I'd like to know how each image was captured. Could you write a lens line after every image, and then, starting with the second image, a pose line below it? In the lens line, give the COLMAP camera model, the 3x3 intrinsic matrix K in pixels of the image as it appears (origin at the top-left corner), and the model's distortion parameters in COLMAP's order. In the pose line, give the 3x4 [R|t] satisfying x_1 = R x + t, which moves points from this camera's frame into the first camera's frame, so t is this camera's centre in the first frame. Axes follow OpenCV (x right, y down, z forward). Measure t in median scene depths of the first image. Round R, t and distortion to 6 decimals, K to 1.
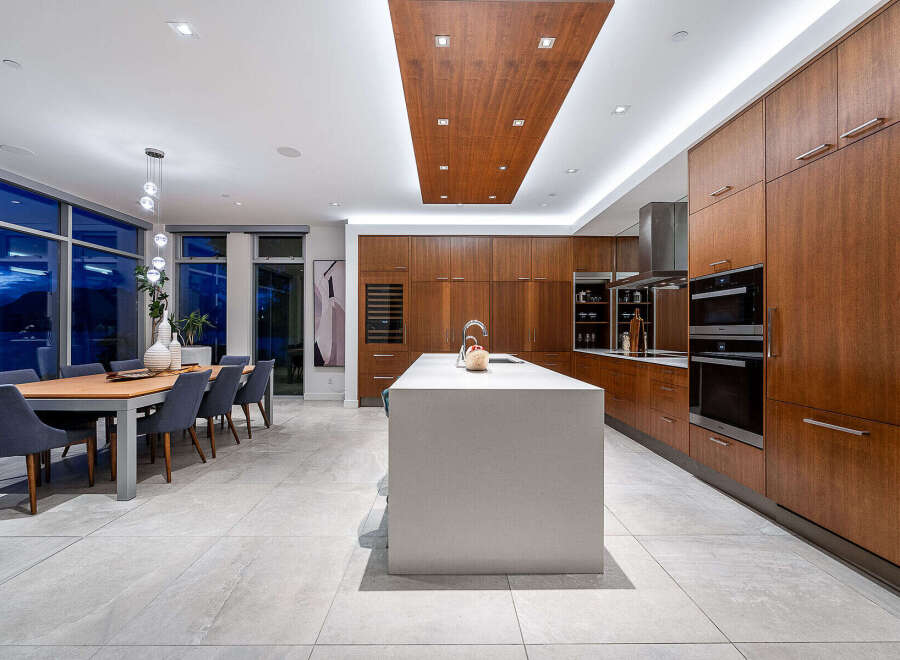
lens RADIAL K [[393.0, 0, 450.0], [0, 393.0, 330.0], [0, 0, 1]] dist [-0.001130, -0.000094]
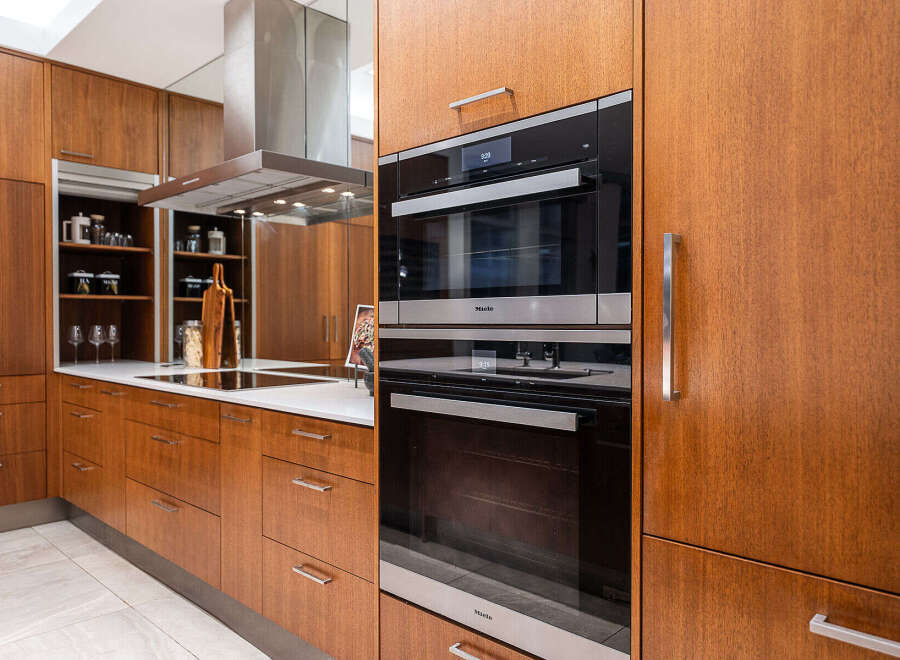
lens RADIAL K [[651.3, 0, 450.0], [0, 651.3, 330.0], [0, 0, 1]] dist [-0.003383, -0.000538]
pose [[0.699059, -0.013717, 0.714932, 0.148408], [0.001309, 0.999839, 0.017903, 0.002986], [-0.715063, -0.011579, 0.698964, 0.329497]]
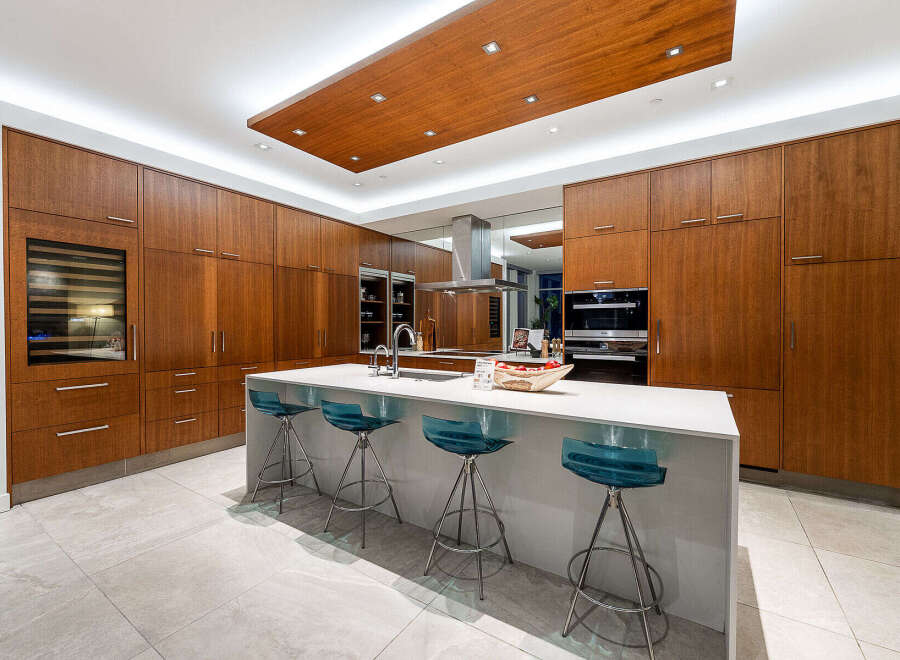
lens RADIAL K [[393.0, 0, 450.0], [0, 393.0, 330.0], [0, 0, 1]] dist [-0.001130, -0.000094]
pose [[0.552085, -0.014588, 0.833660, -0.350816], [0.000860, 0.999856, 0.016926, -0.017606], [-0.833787, -0.008628, 0.552018, 0.356797]]
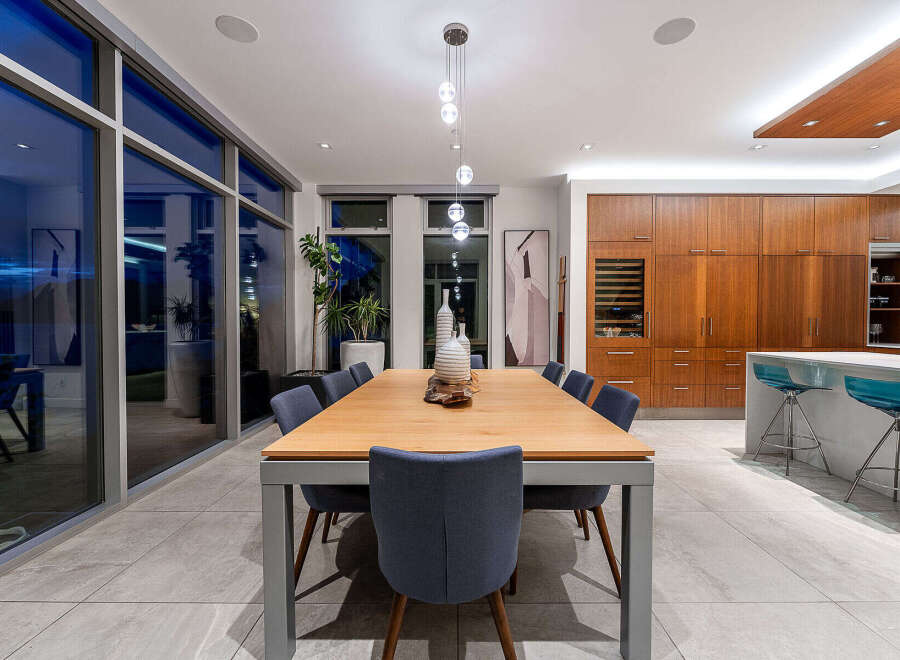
lens RADIAL K [[393.2, 0, 450.0], [0, 393.2, 330.0], [0, 0, 1]] dist [-0.009100, -0.000169]
pose [[0.999856, -0.001847, -0.016844, -0.519213], [0.002206, 0.999770, 0.021347, 0.003312], [0.016800, -0.021381, 0.999630, 0.256523]]
